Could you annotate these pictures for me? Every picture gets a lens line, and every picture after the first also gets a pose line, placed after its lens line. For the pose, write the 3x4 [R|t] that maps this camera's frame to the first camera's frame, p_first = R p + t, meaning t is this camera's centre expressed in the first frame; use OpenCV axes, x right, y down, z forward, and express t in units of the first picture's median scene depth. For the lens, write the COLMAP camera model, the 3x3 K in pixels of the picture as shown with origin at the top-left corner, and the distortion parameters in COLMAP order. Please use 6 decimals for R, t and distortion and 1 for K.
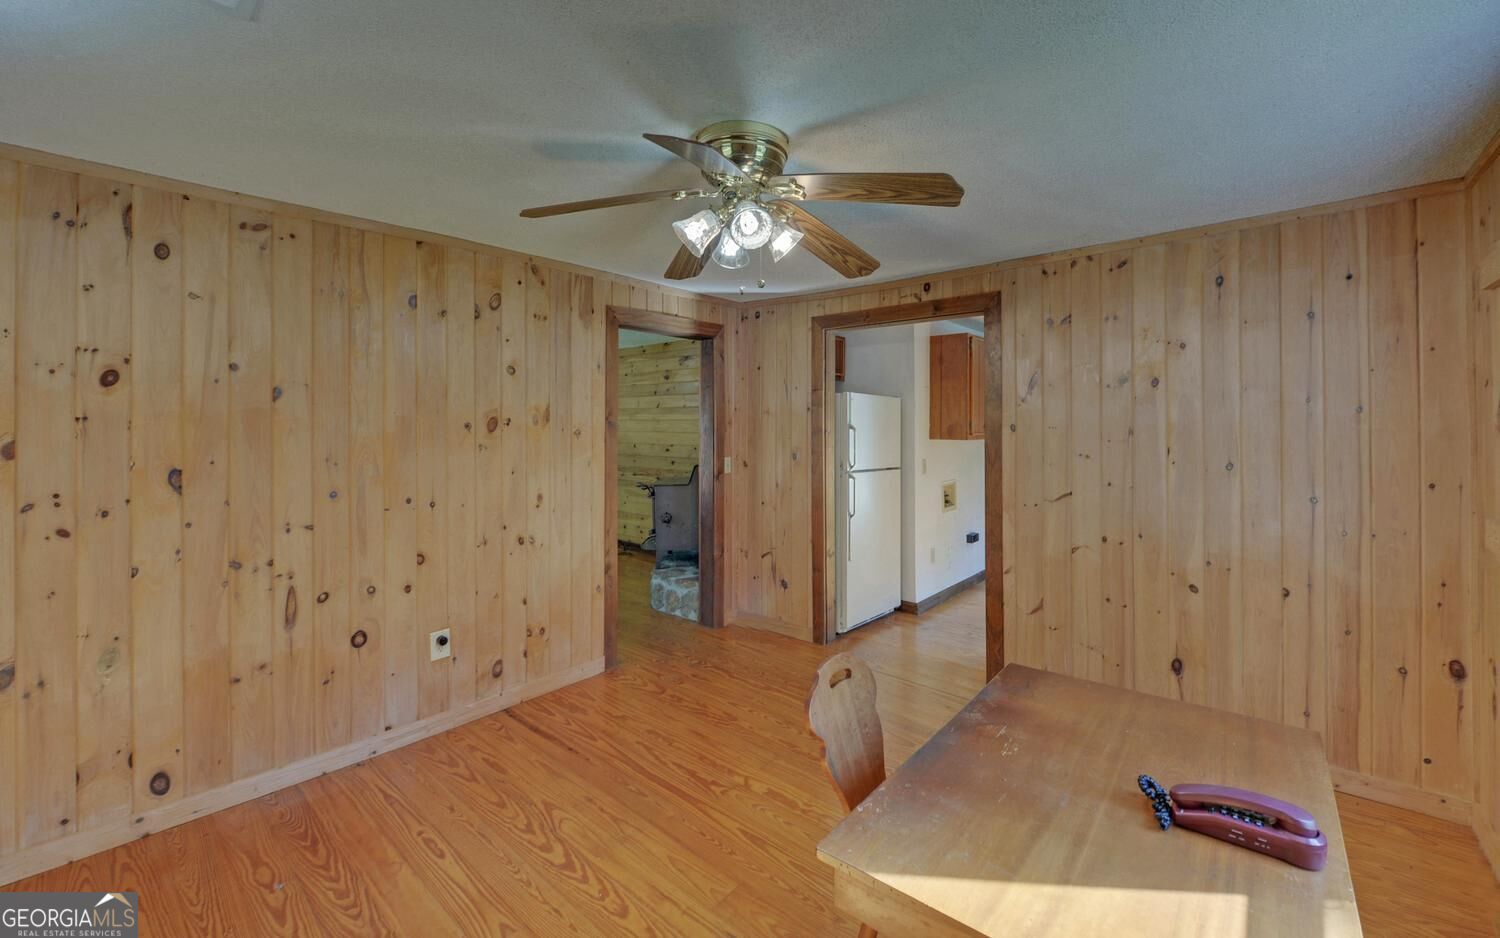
lens RADIAL K [[605.5, 0, 745.7], [0, 605.5, 427.7], [0, 0, 1]] dist [-0.002034, -0.000469]
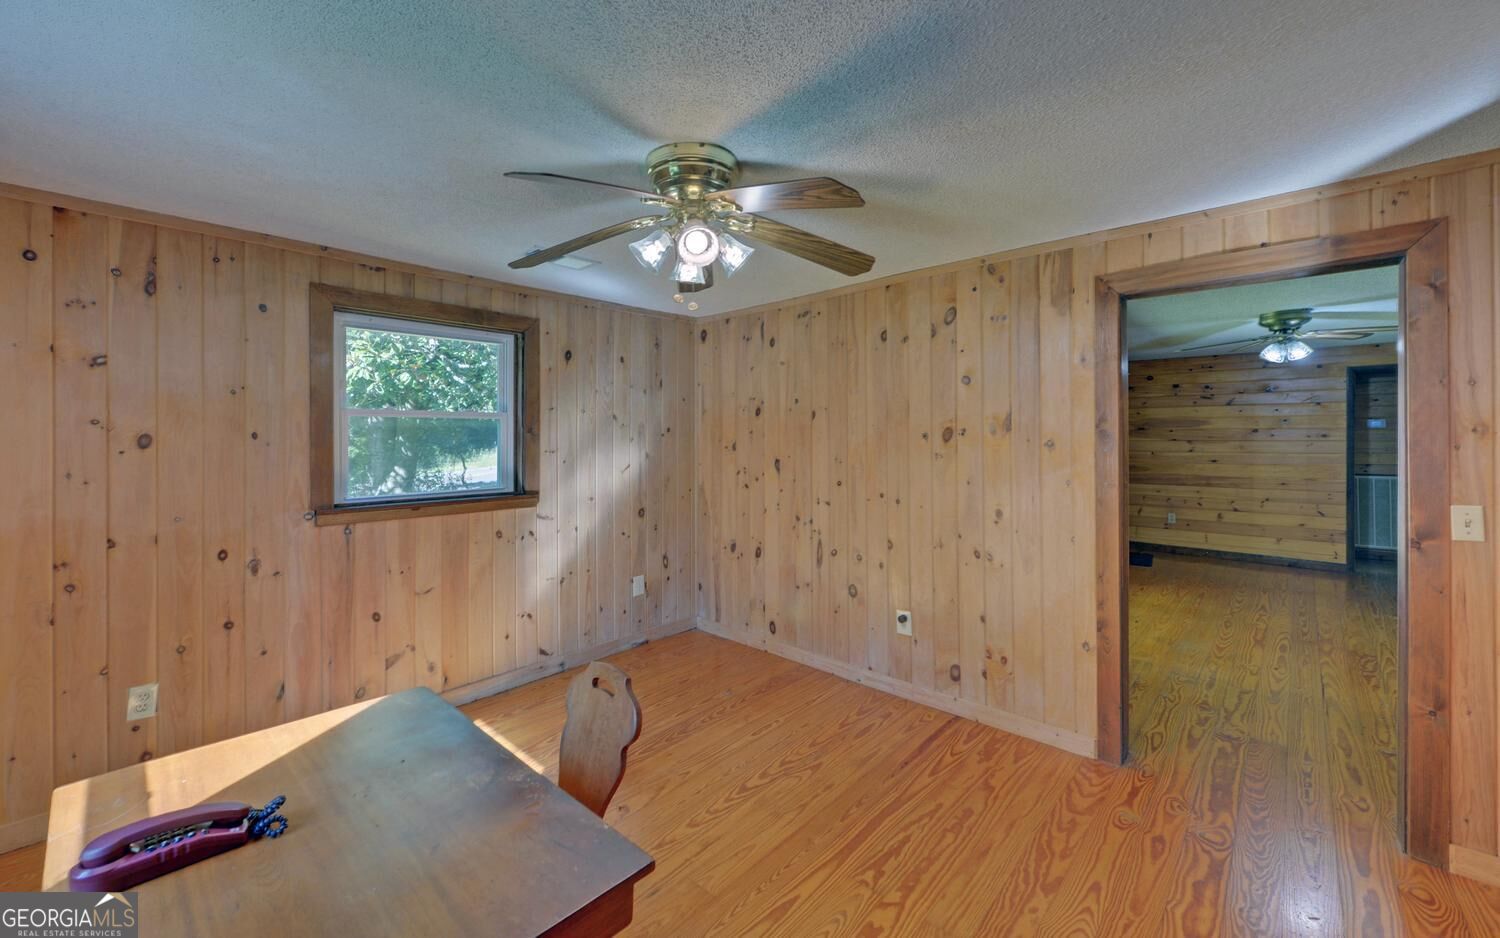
lens RADIAL K [[590.9, 0, 746.3], [0, 590.9, 434.9], [0, 0, 1]] dist [0.003275, -0.000046]
pose [[-0.022055, 0.000225, -0.999757, 0.623473], [-0.000945, 1.000000, 0.000246, -0.004656], [0.999756, 0.000950, -0.022054, 0.693559]]
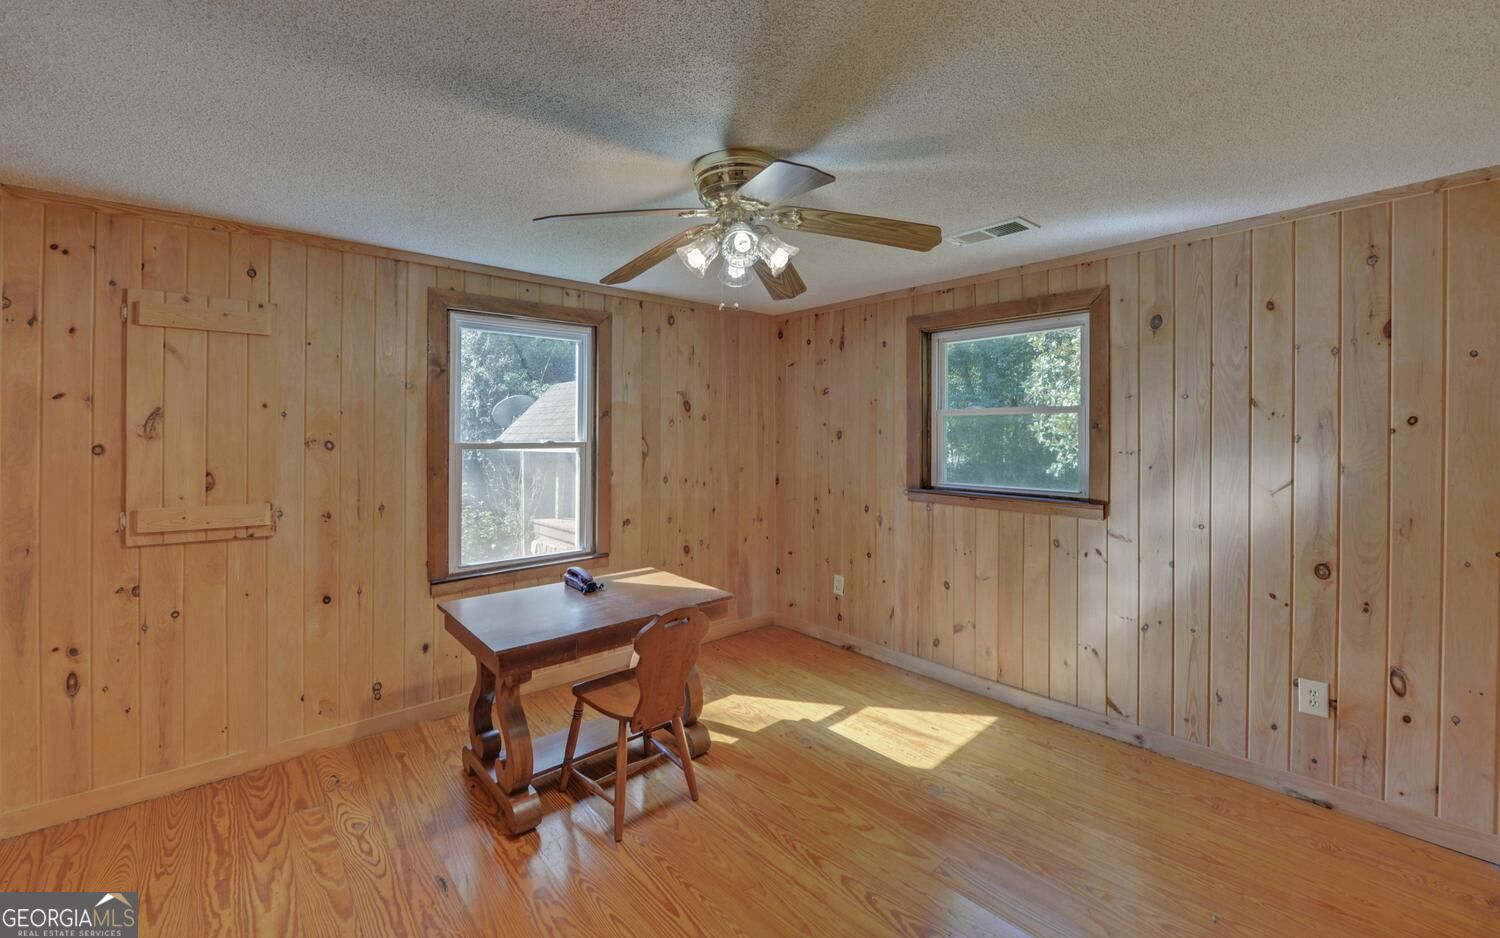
lens RADIAL K [[604.6, 0, 752.6], [0, 604.6, 434.2], [0, 0, 1]] dist [-0.018209, -0.000330]
pose [[-0.991934, 0.001350, 0.126746, -0.106237], [0.002099, 0.999981, 0.005774, -0.006059], [-0.126736, 0.005993, -0.991918, 1.271309]]
